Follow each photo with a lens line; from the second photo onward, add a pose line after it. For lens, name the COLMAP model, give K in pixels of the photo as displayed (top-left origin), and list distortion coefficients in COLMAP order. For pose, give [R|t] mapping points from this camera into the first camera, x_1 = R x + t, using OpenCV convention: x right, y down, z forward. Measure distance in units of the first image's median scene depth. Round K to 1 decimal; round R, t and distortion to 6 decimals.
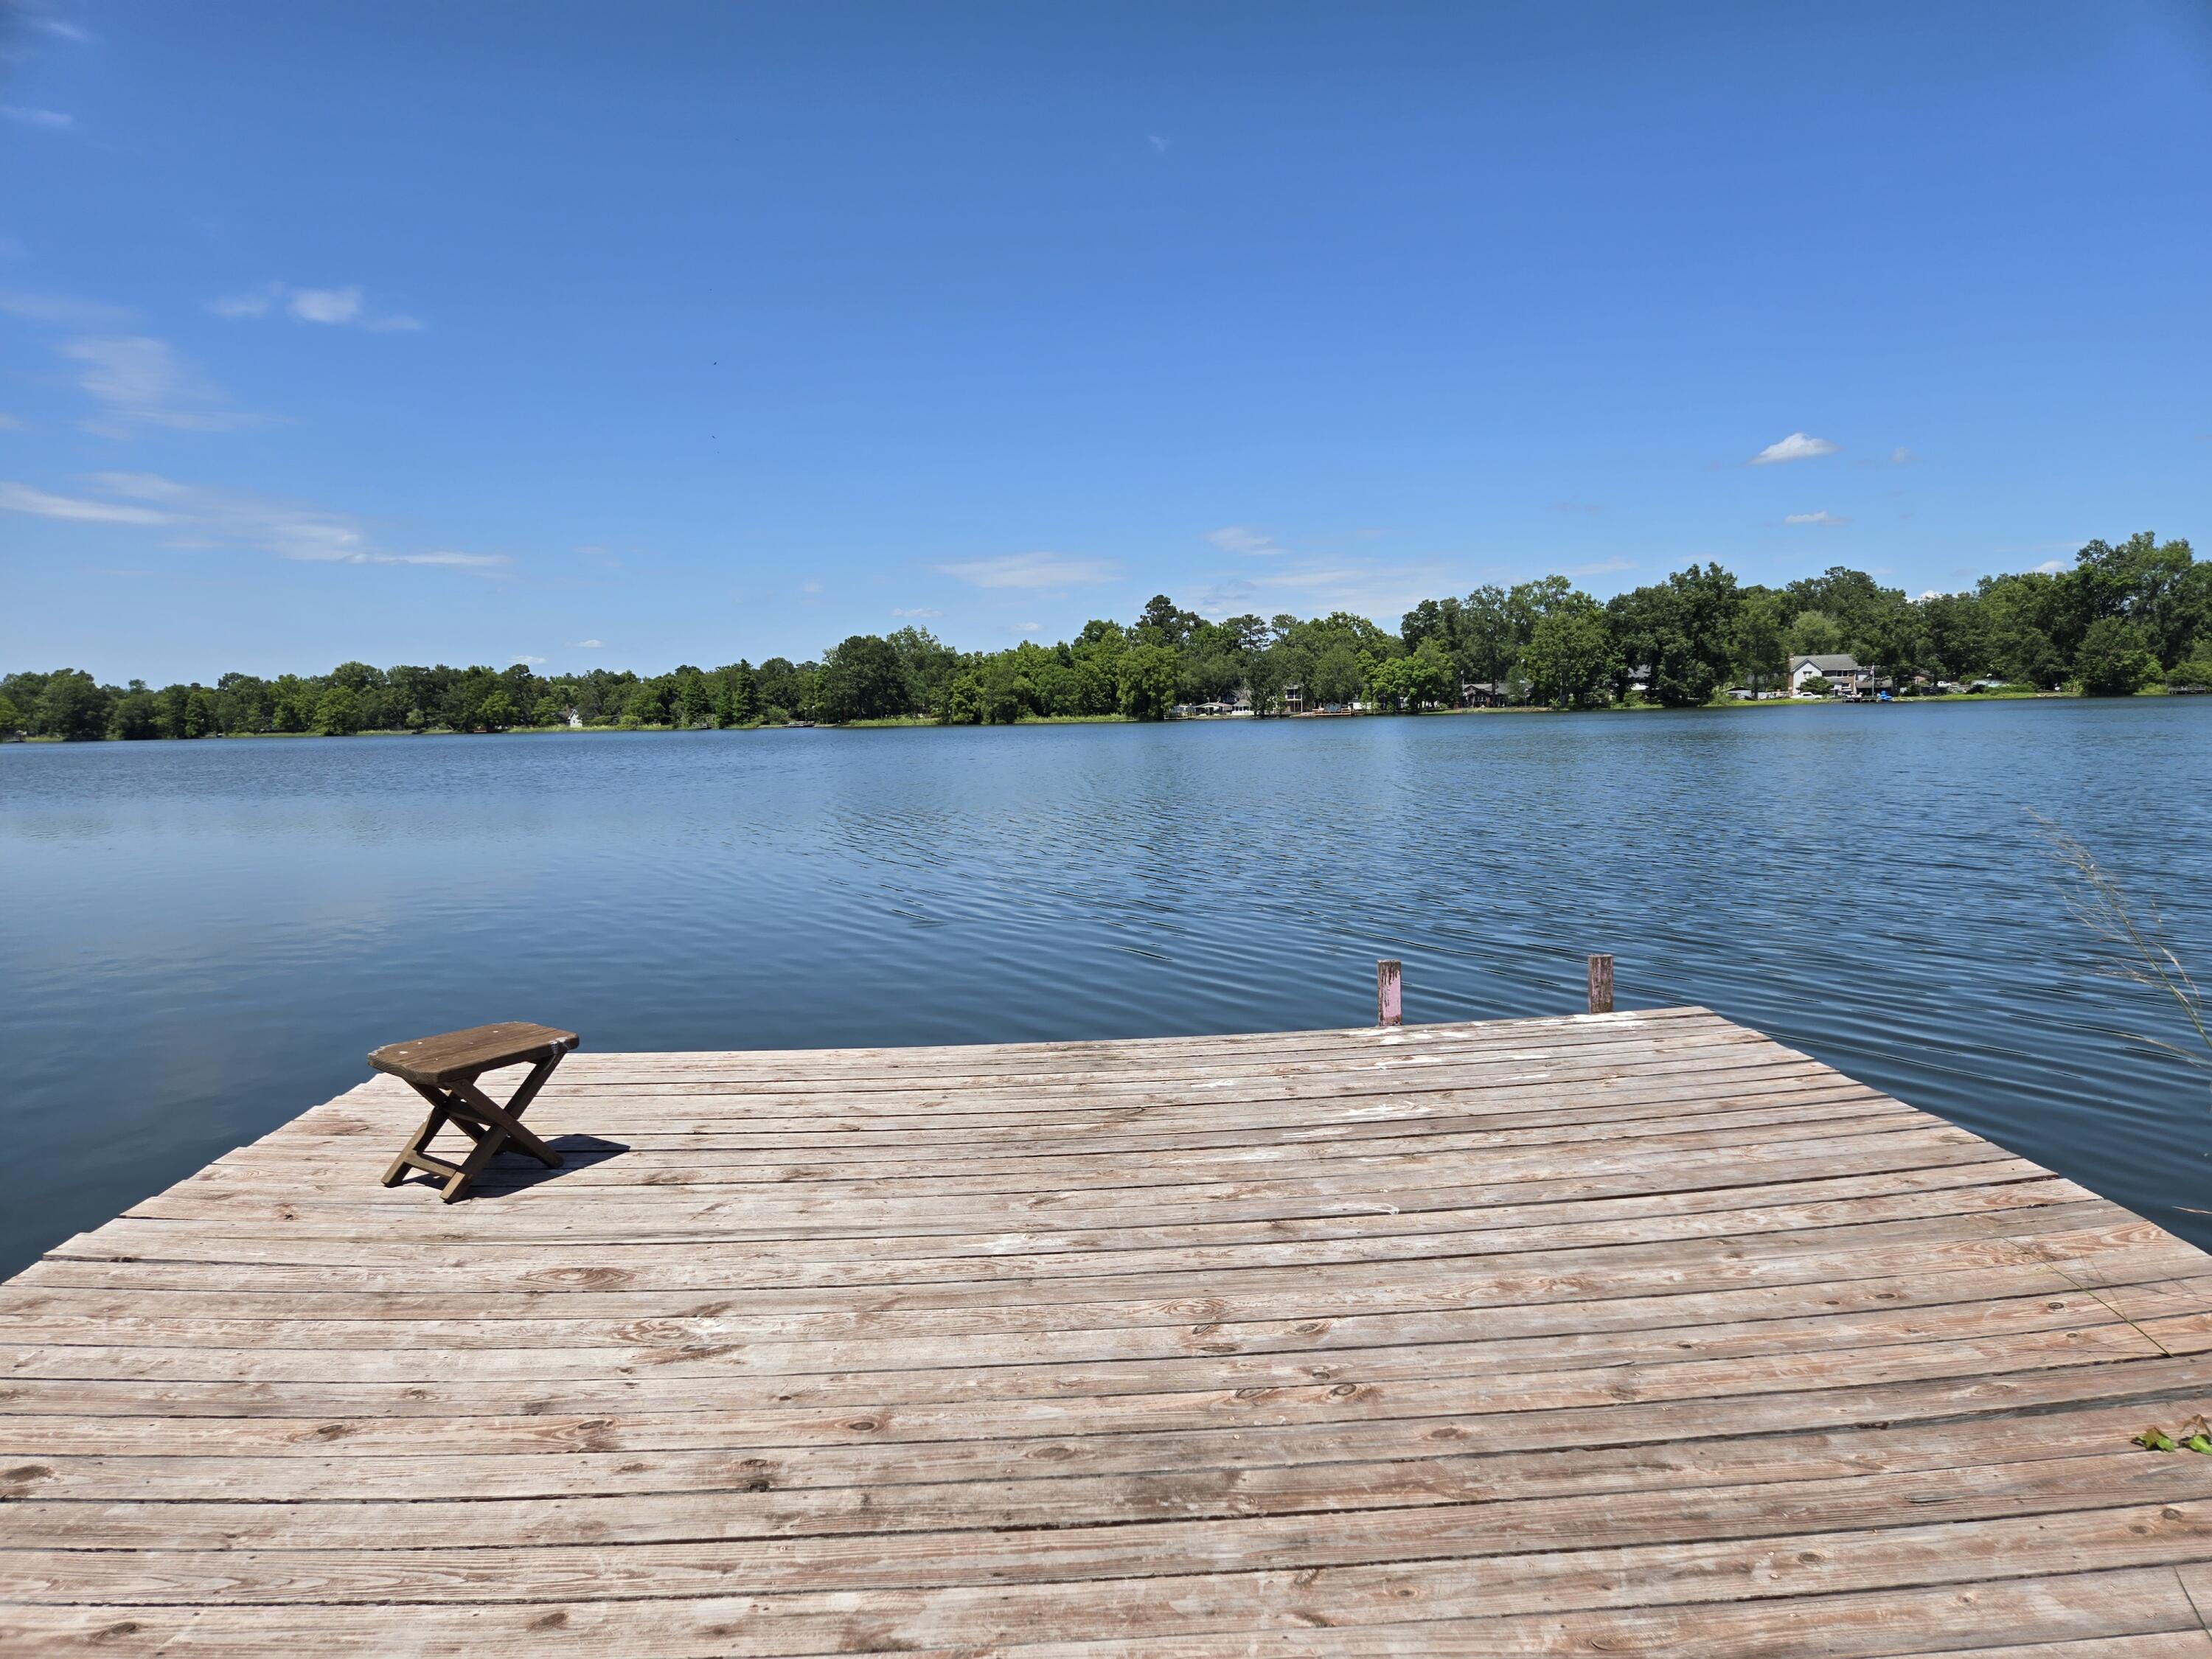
lens RADIAL K [[1477.9, 0, 1106.1], [0, 1477.9, 852.5], [0, 0, 1]] dist [0.076991, -0.062850]
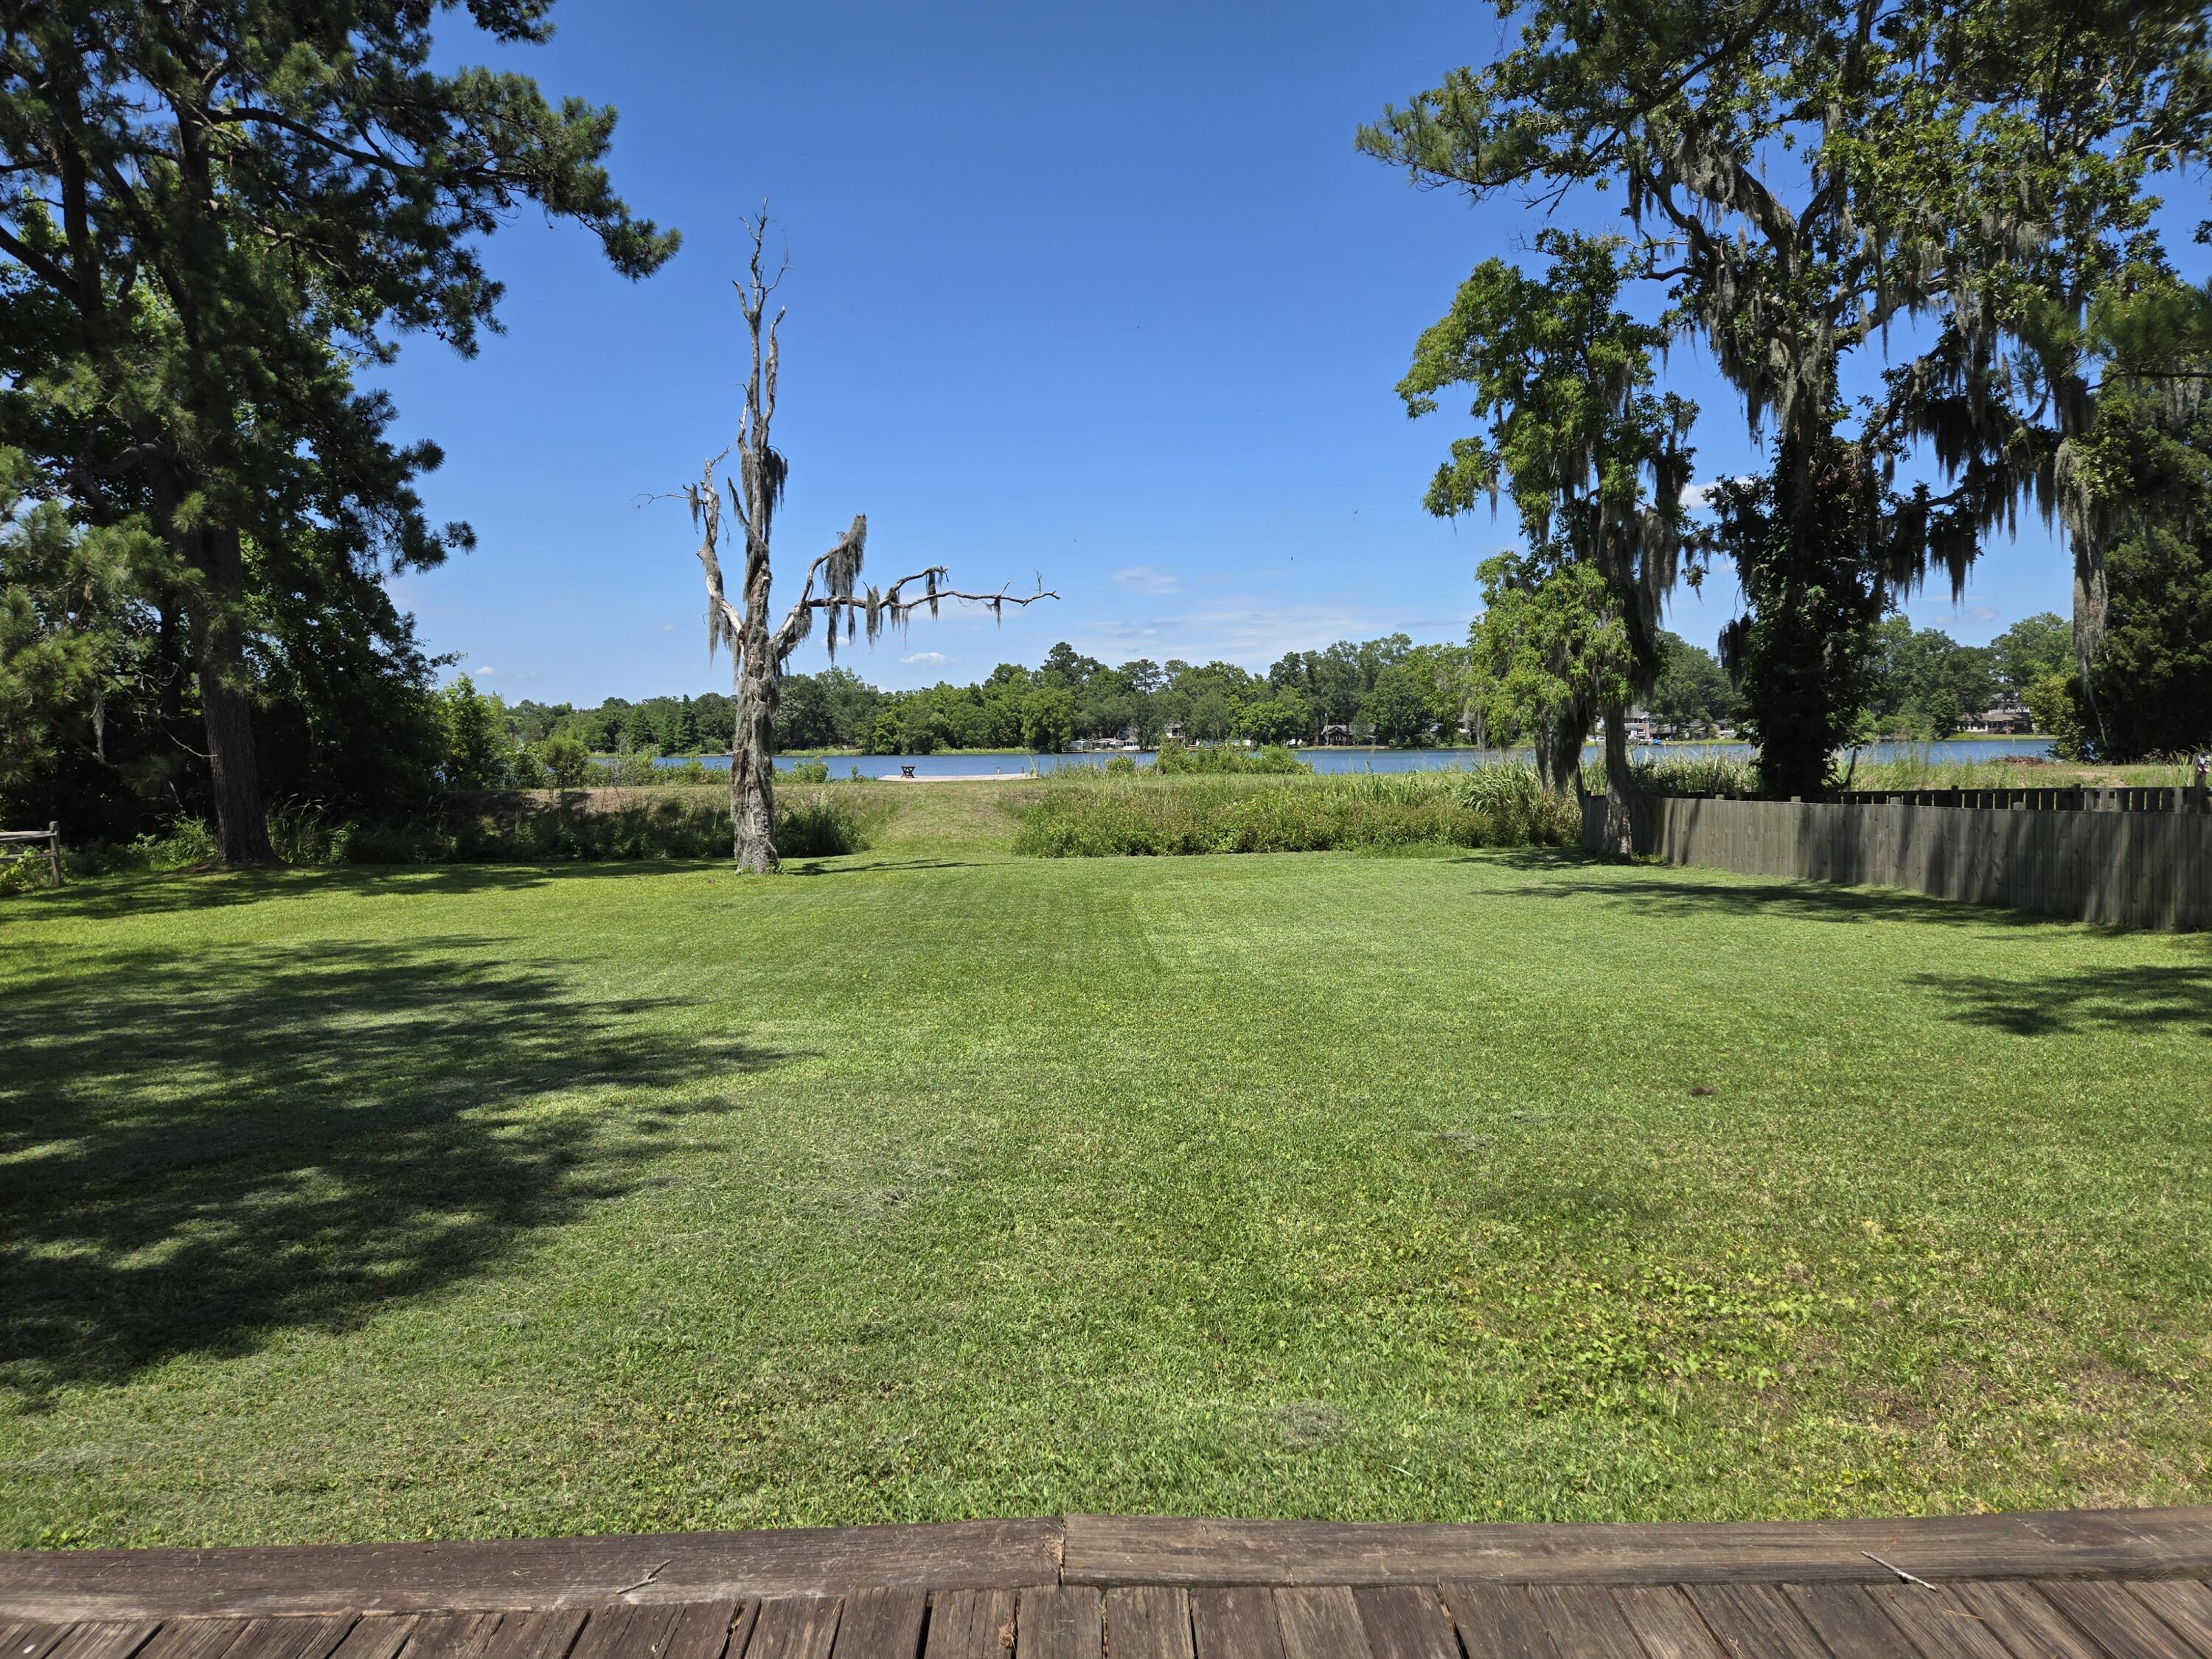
lens RADIAL K [[1477.9, 0, 1107.3], [0, 1477.9, 829.0], [0, 0, 1]] dist [0.076991, -0.062850]
pose [[0.998251, 0.007630, 0.058624, 0.007596], [-0.005338, 0.999219, -0.039157, 0.014663], [-0.058877, 0.038775, 0.997512, -0.149332]]
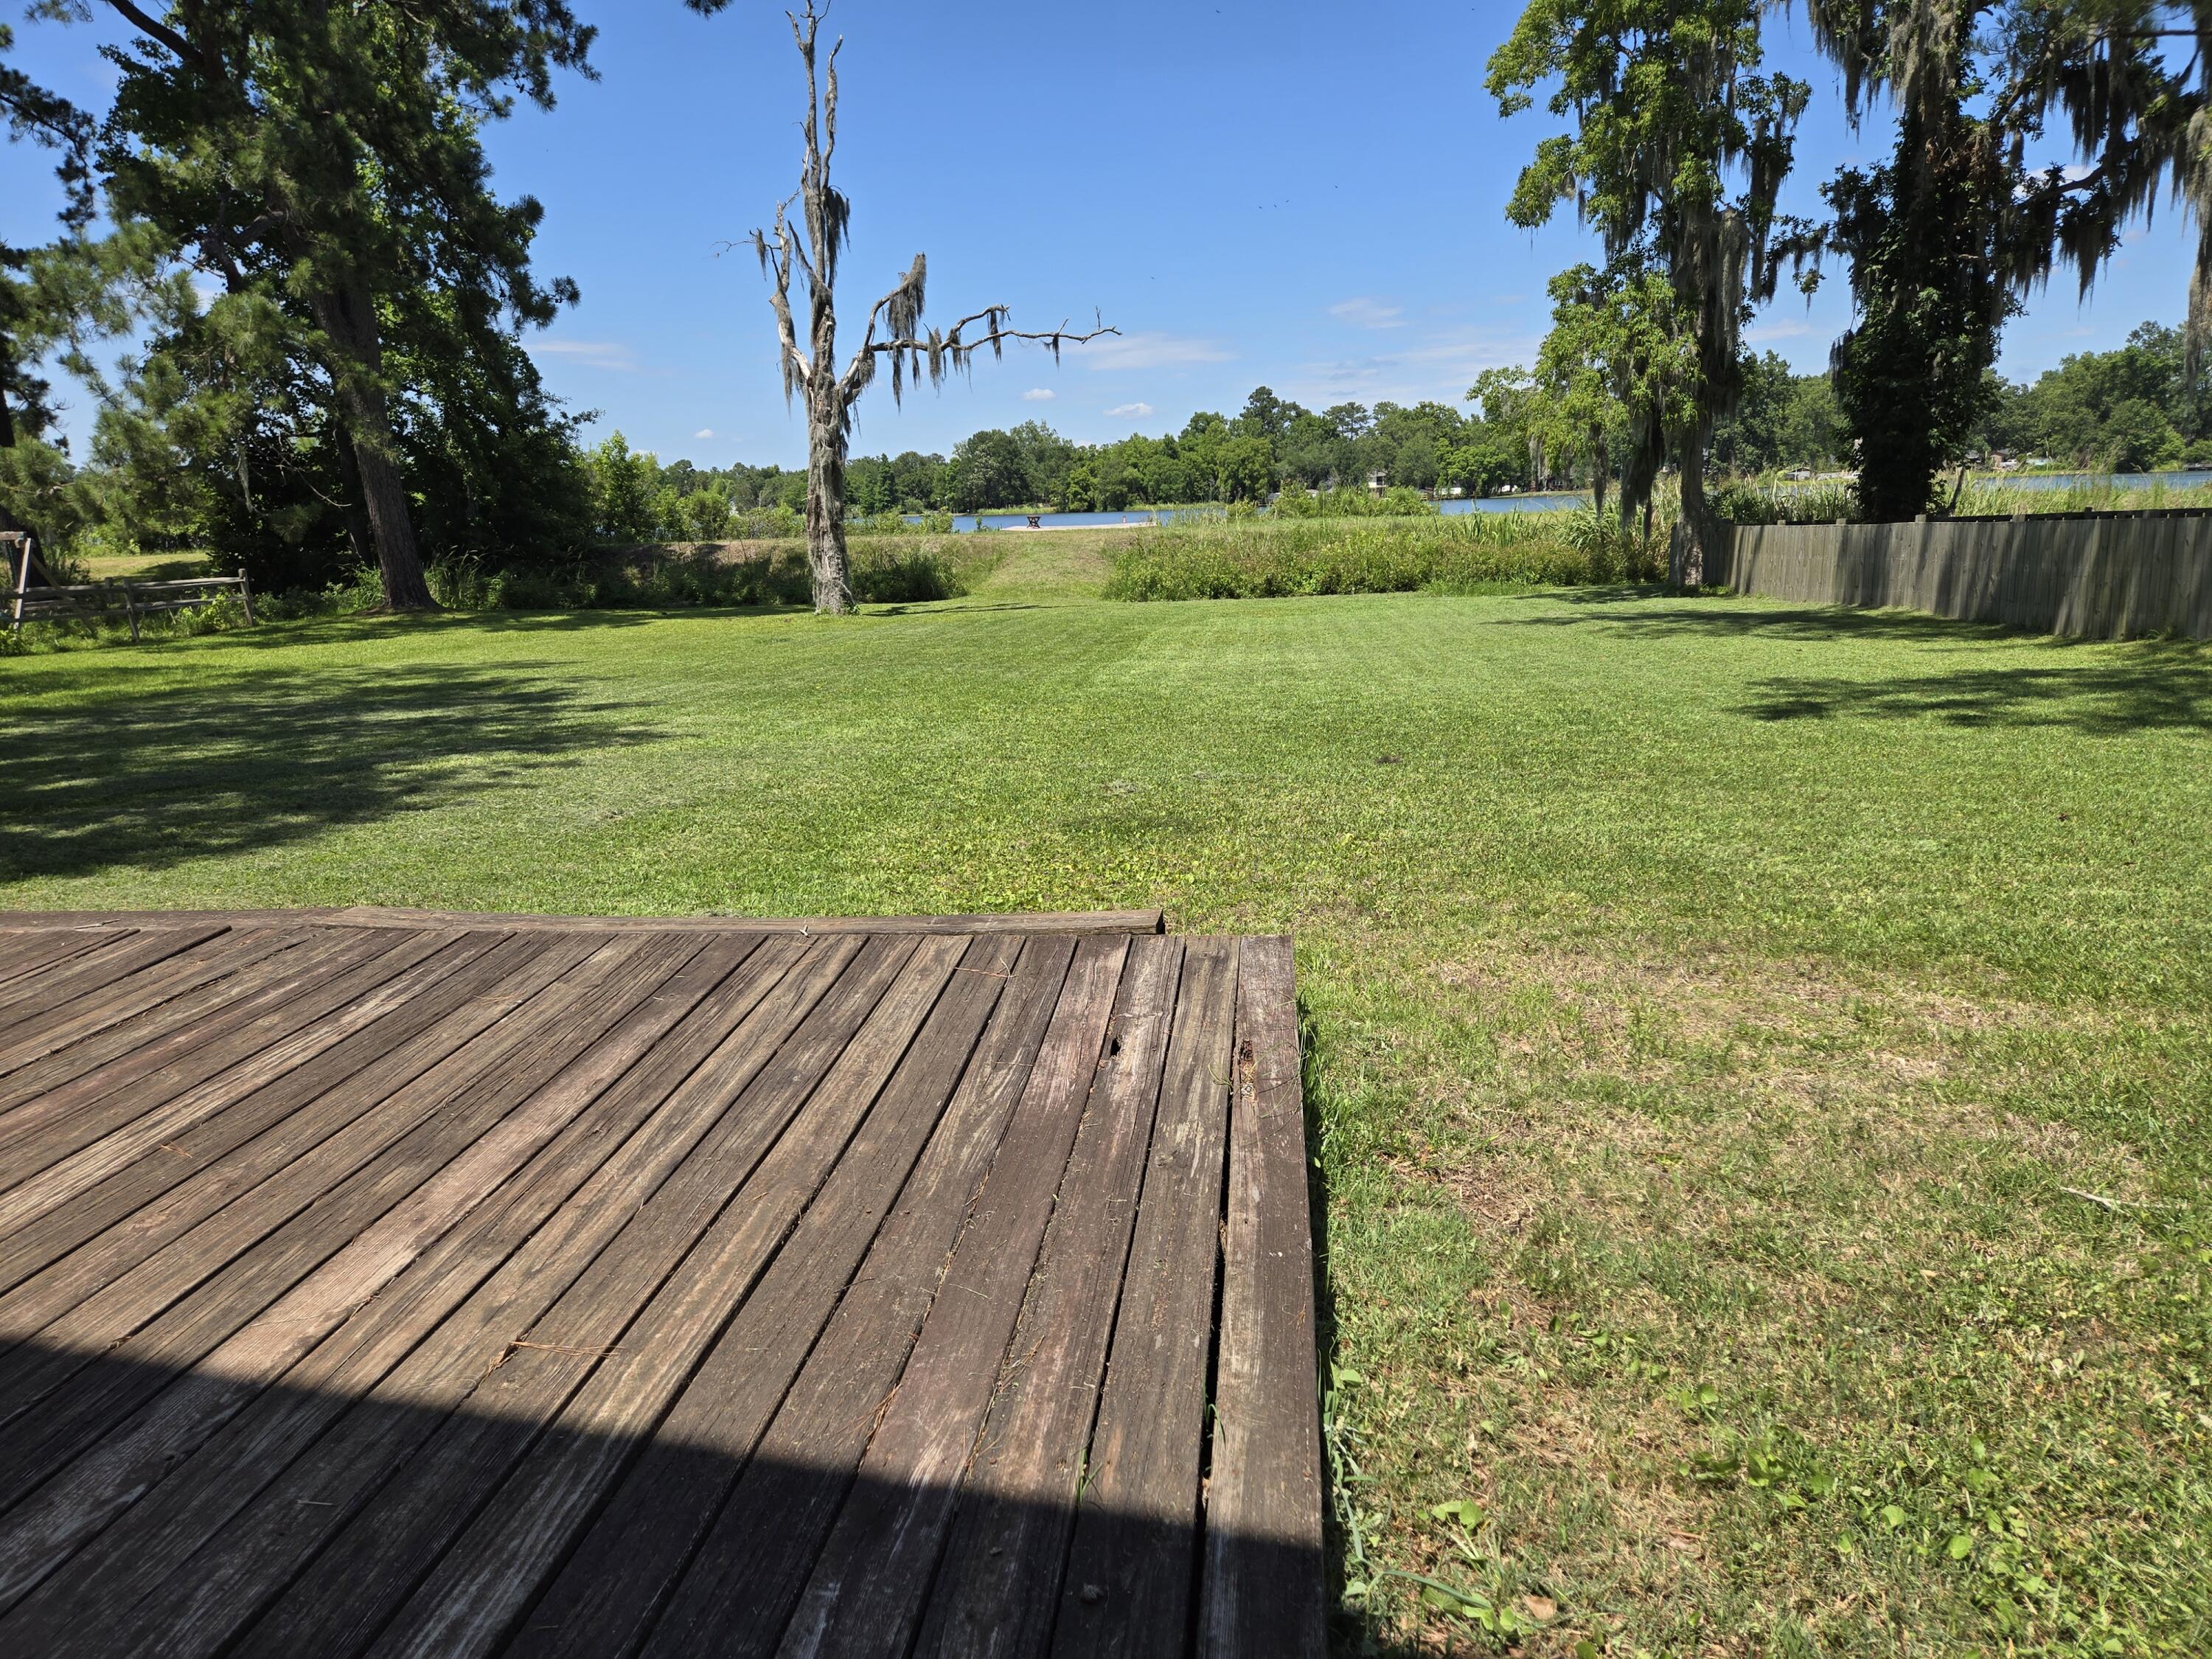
lens RADIAL K [[1477.9, 0, 1090.7], [0, 1477.9, 852.3], [0, 0, 1]] dist [0.076991, -0.062850]
pose [[0.995923, 0.013347, -0.089210, 0.017353], [-0.001023, 0.990600, 0.136785, 0.016105], [0.090198, -0.136136, 0.986576, -0.154347]]
